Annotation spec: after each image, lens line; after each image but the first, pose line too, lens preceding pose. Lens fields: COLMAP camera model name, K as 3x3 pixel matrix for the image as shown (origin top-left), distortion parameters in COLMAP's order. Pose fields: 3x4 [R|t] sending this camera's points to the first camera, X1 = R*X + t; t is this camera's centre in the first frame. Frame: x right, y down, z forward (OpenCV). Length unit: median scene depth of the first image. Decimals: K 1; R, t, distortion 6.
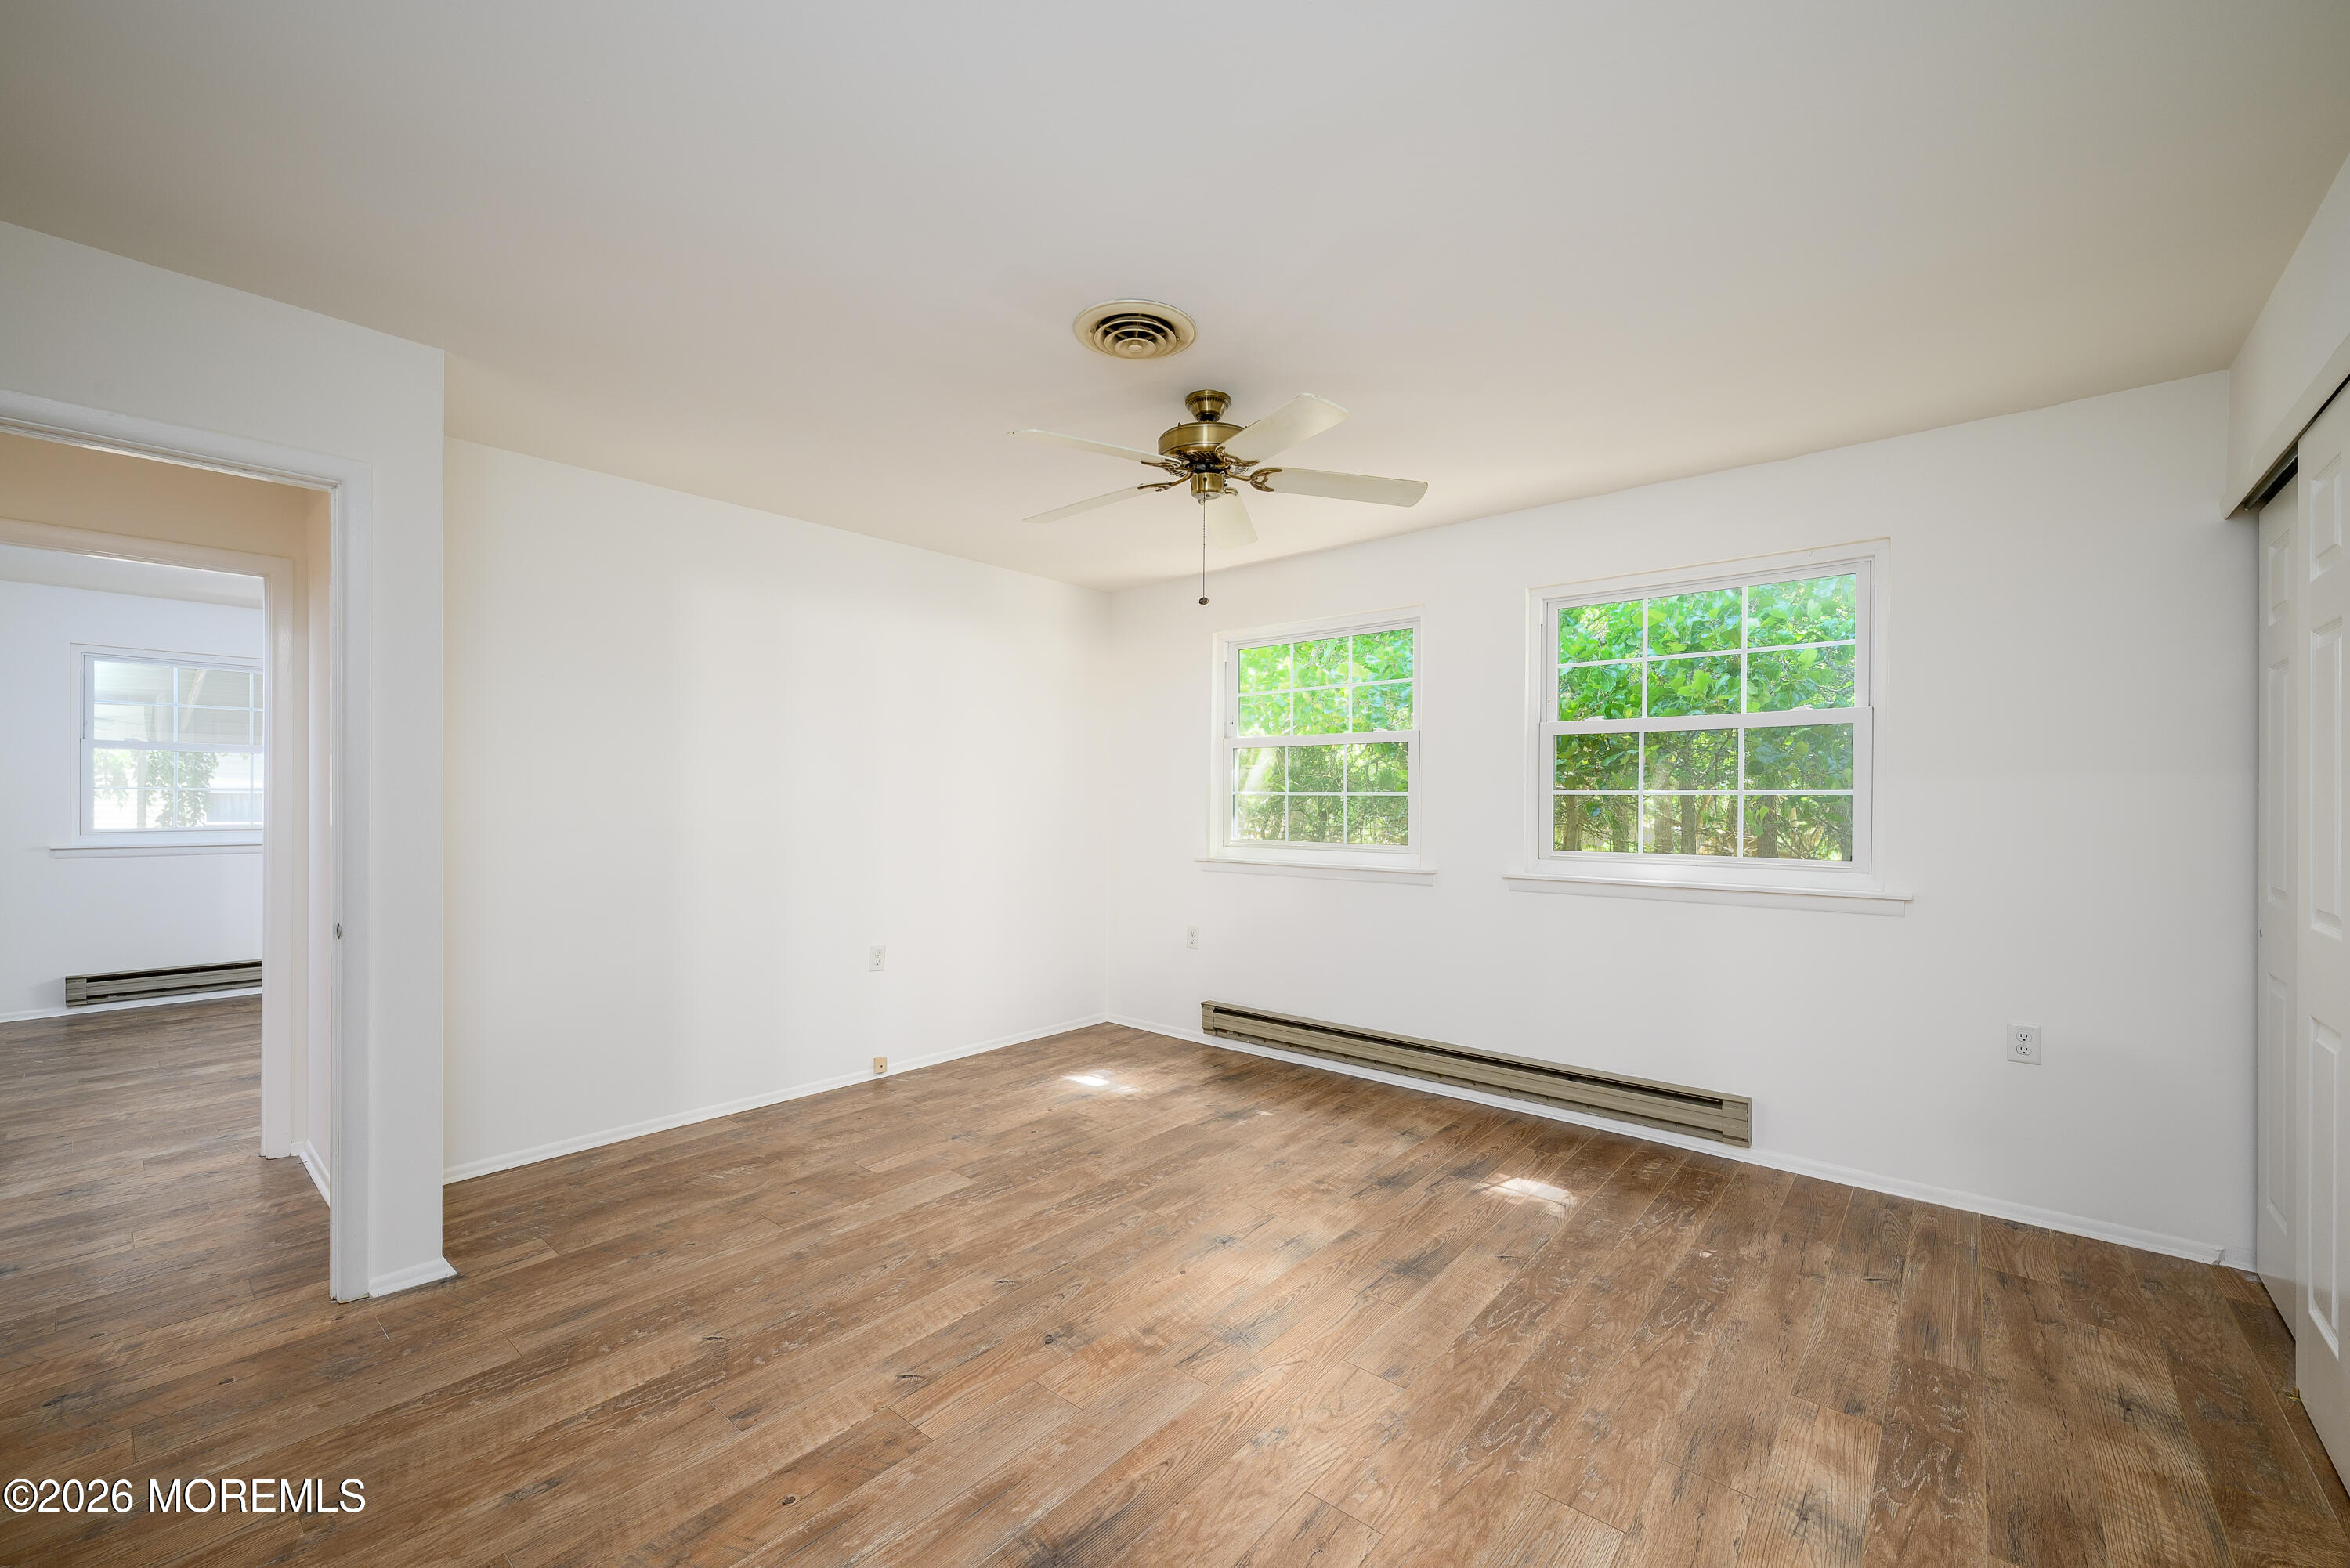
lens RADIAL K [[993.5, 0, 1181.1], [0, 993.5, 803.2], [0, 0, 1]] dist [0.001411, 0.000370]
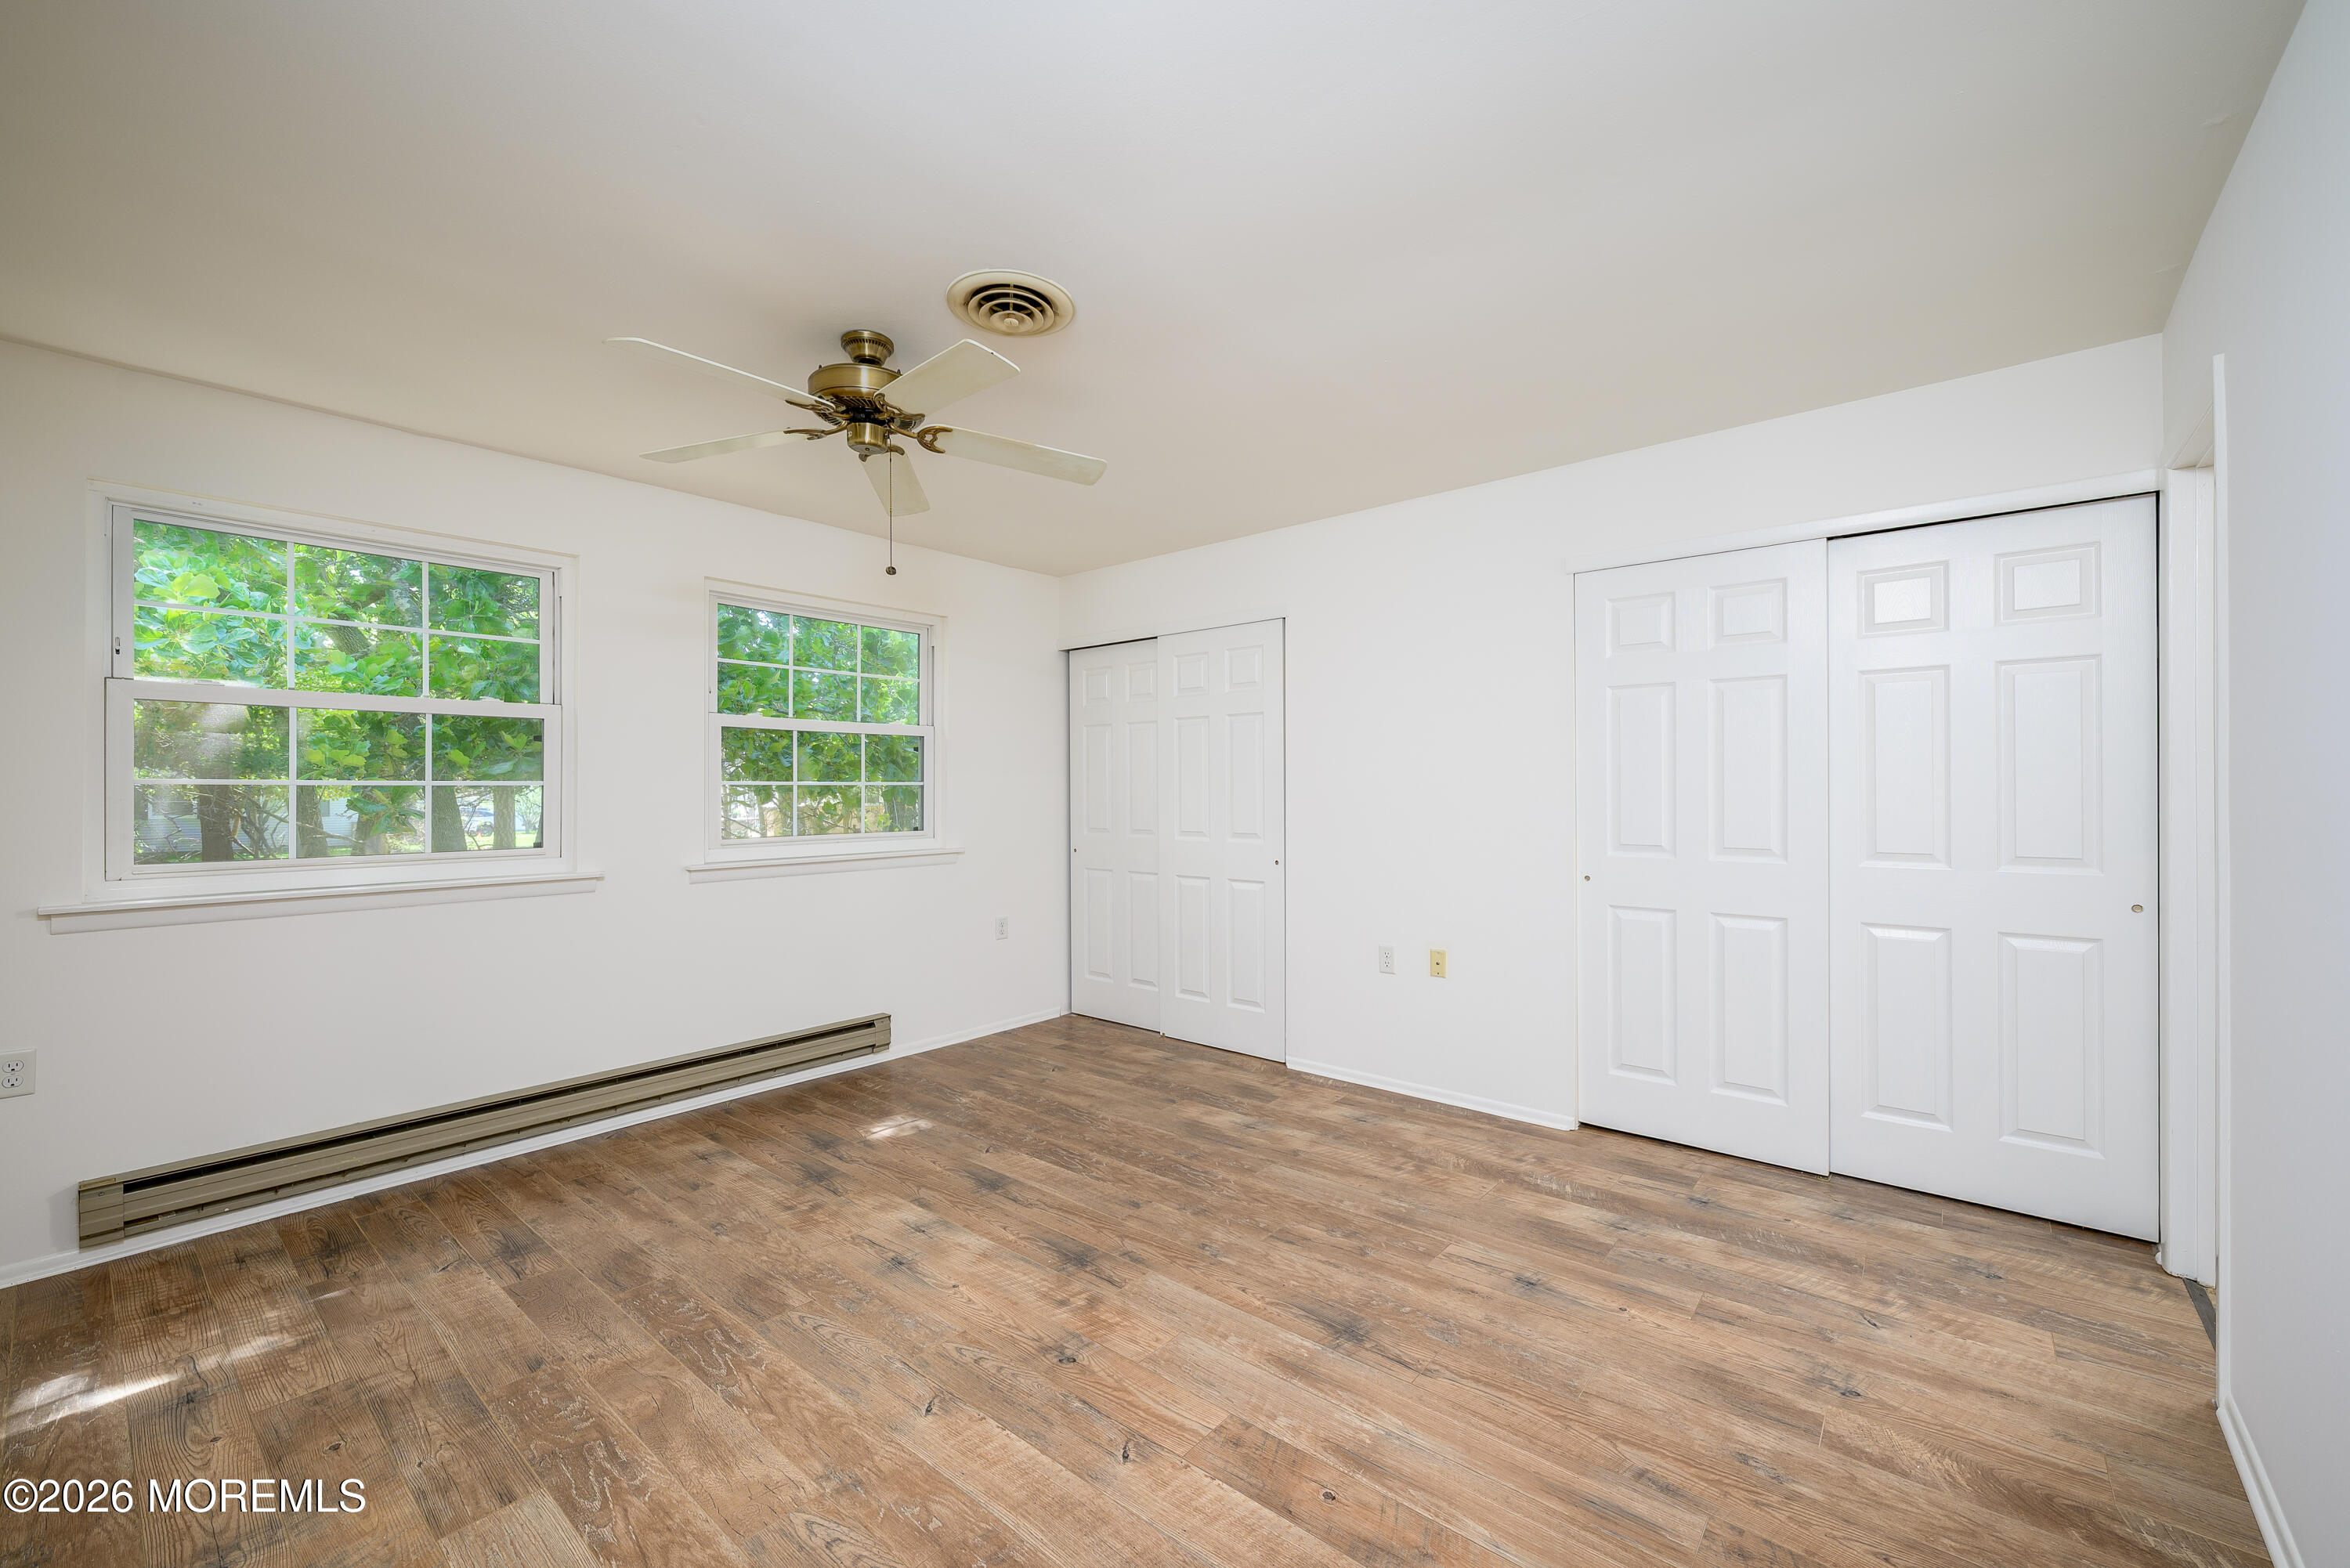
lens RADIAL K [[932.2, 0, 1223.6], [0, 932.2, 796.5], [0, 0, 1]] dist [0.010471, 0.000189]
pose [[-0.063333, -0.009502, 0.997947, -0.824403], [0.008068, 0.999917, 0.010033, -0.002955], [-0.997960, 0.008687, -0.063251, 0.727138]]
